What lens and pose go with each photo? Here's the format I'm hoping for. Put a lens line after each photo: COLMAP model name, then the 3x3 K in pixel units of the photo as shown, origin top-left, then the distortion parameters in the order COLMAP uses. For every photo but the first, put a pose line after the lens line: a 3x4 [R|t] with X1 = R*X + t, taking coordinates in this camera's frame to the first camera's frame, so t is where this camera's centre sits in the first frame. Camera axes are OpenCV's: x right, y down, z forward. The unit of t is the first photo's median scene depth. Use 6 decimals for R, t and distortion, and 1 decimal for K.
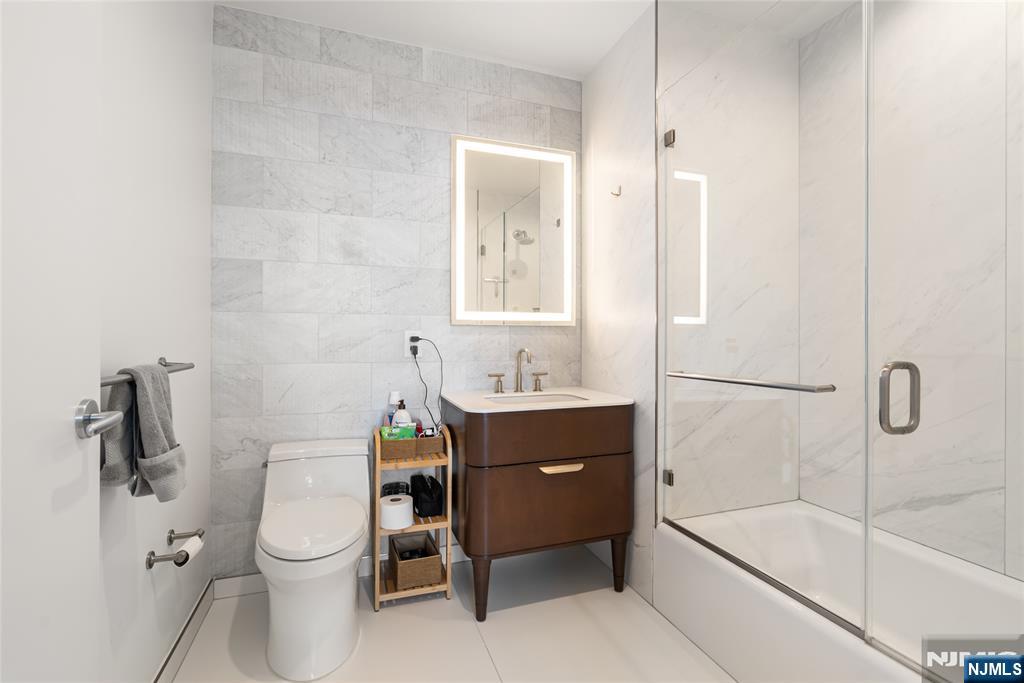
lens RADIAL K [[472.4, 0, 513.4], [0, 472.4, 335.9], [0, 0, 1]] dist [-0.004190, -0.000207]
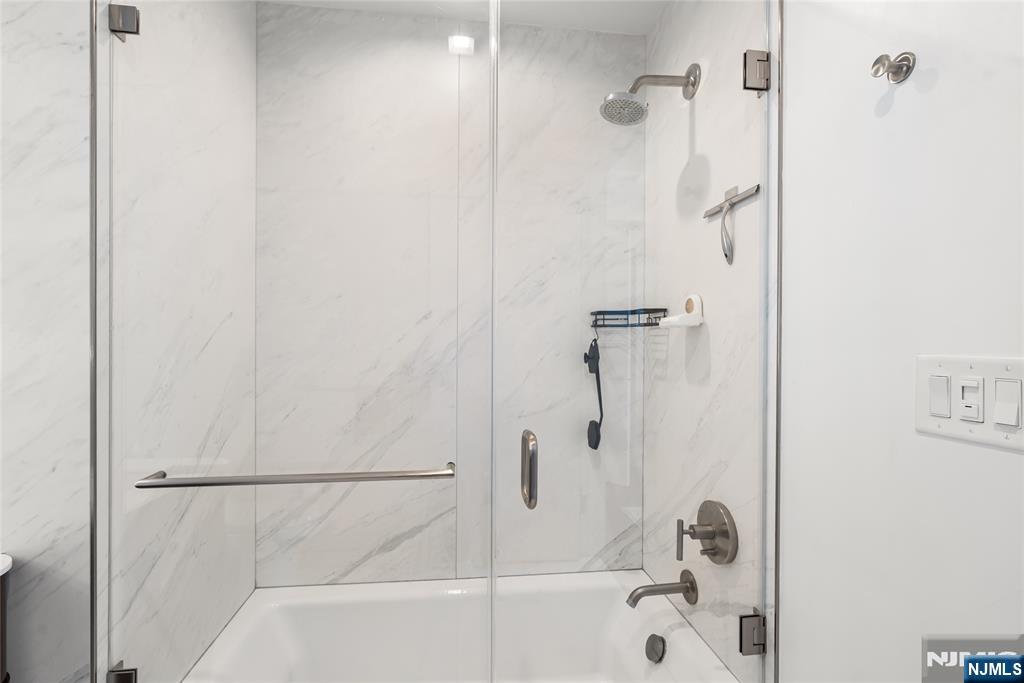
lens RADIAL K [[472.4, 0, 510.7], [0, 472.4, 351.2], [0, 0, 1]] dist [-0.004190, -0.000207]
pose [[0.207760, -0.005938, 0.978162, -0.081486], [-0.010757, 0.999907, 0.008355, -0.067483], [-0.978121, -0.012258, 0.207677, 0.472542]]
